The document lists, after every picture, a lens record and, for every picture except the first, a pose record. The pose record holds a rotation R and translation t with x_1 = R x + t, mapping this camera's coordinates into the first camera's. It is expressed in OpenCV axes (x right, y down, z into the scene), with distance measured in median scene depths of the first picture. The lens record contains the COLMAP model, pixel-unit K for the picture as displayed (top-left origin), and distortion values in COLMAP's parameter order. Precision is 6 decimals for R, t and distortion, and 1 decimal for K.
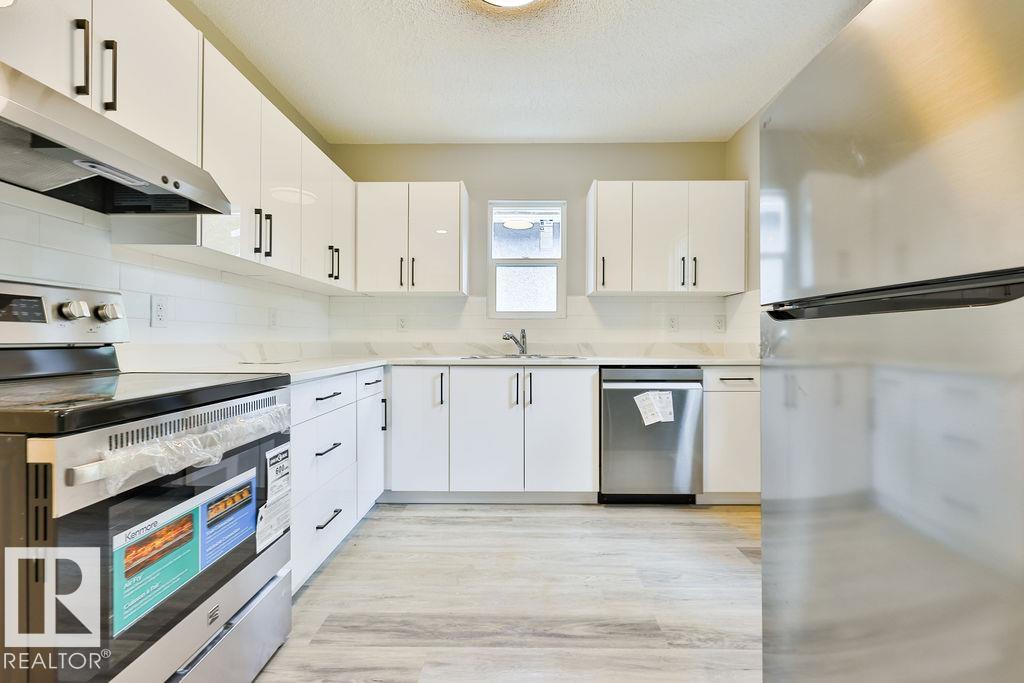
lens RADIAL K [[436.0, 0, 514.3], [0, 436.0, 339.6], [0, 0, 1]] dist [-0.000607, 0.000229]
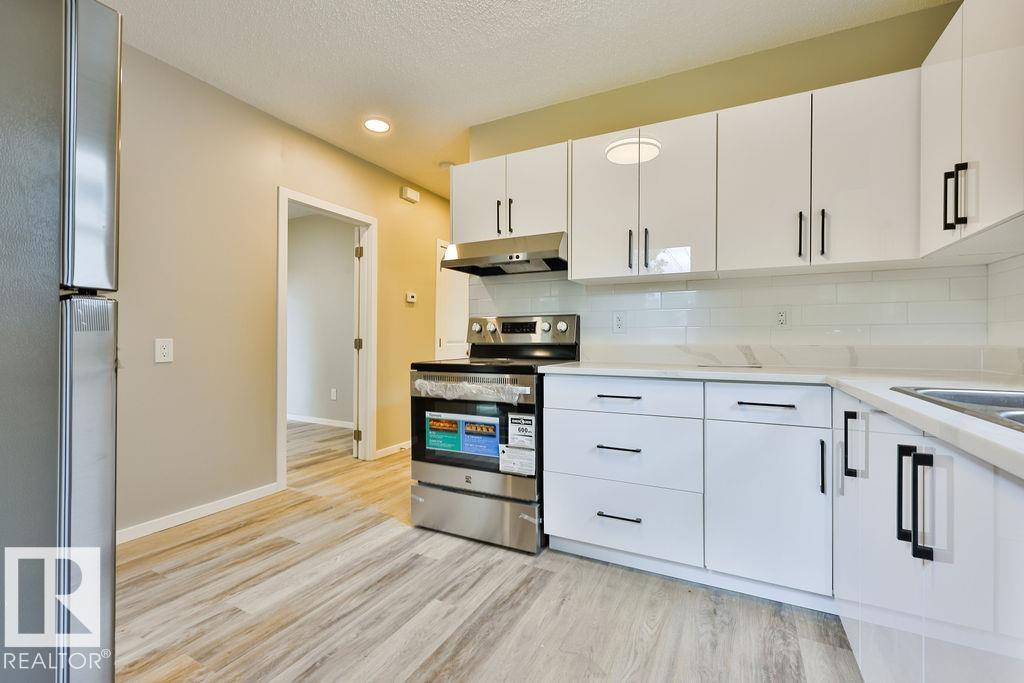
lens RADIAL K [[436.0, 0, 514.3], [0, 436.0, 339.6], [0, 0, 1]] dist [-0.000607, 0.000229]
pose [[-0.440906, -0.004235, -0.897543, 0.504135], [-0.002479, 0.999991, -0.003501, -0.000013], [0.897550, 0.000681, -0.440912, 1.034062]]
